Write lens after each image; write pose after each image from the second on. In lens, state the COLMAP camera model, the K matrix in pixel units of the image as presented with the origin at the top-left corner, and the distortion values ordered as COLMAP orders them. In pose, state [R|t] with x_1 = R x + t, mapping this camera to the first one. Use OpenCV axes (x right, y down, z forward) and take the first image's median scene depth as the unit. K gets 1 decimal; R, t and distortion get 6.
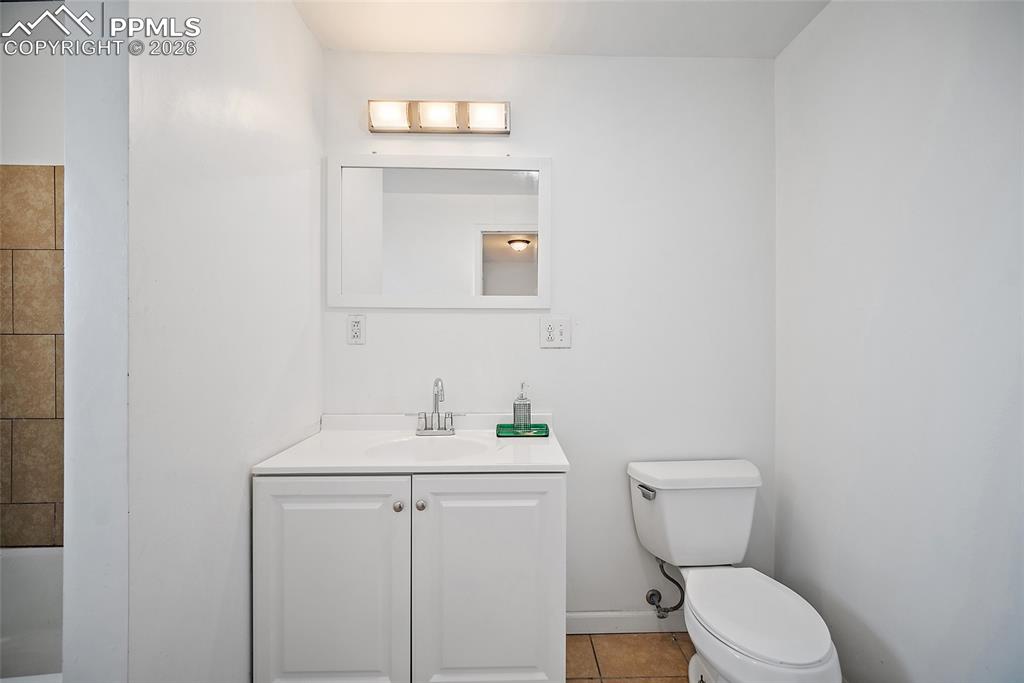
lens RADIAL K [[414.4, 0, 512.0], [0, 414.4, 330.8], [0, 0, 1]] dist [0.001062, -0.000137]
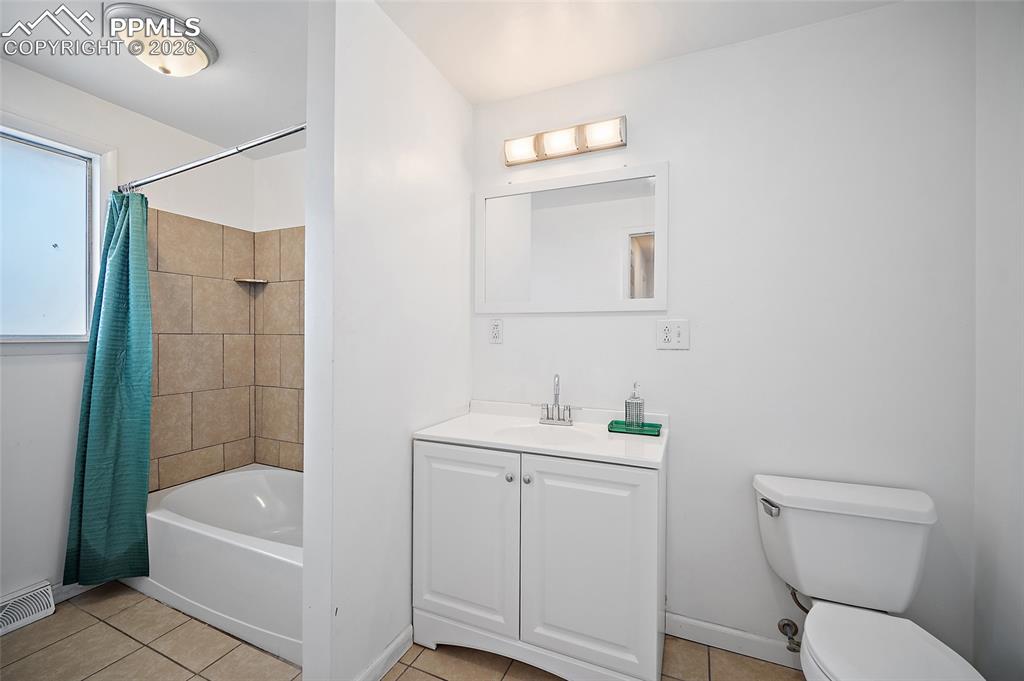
lens RADIAL K [[409.4, 0, 517.5], [0, 409.4, 329.3], [0, 0, 1]] dist [-0.000800, -0.000231]
pose [[0.907033, -0.004752, -0.421033, 0.192499], [0.001719, 0.999970, -0.007584, -0.000521], [0.421056, 0.006155, 0.907014, -0.059704]]
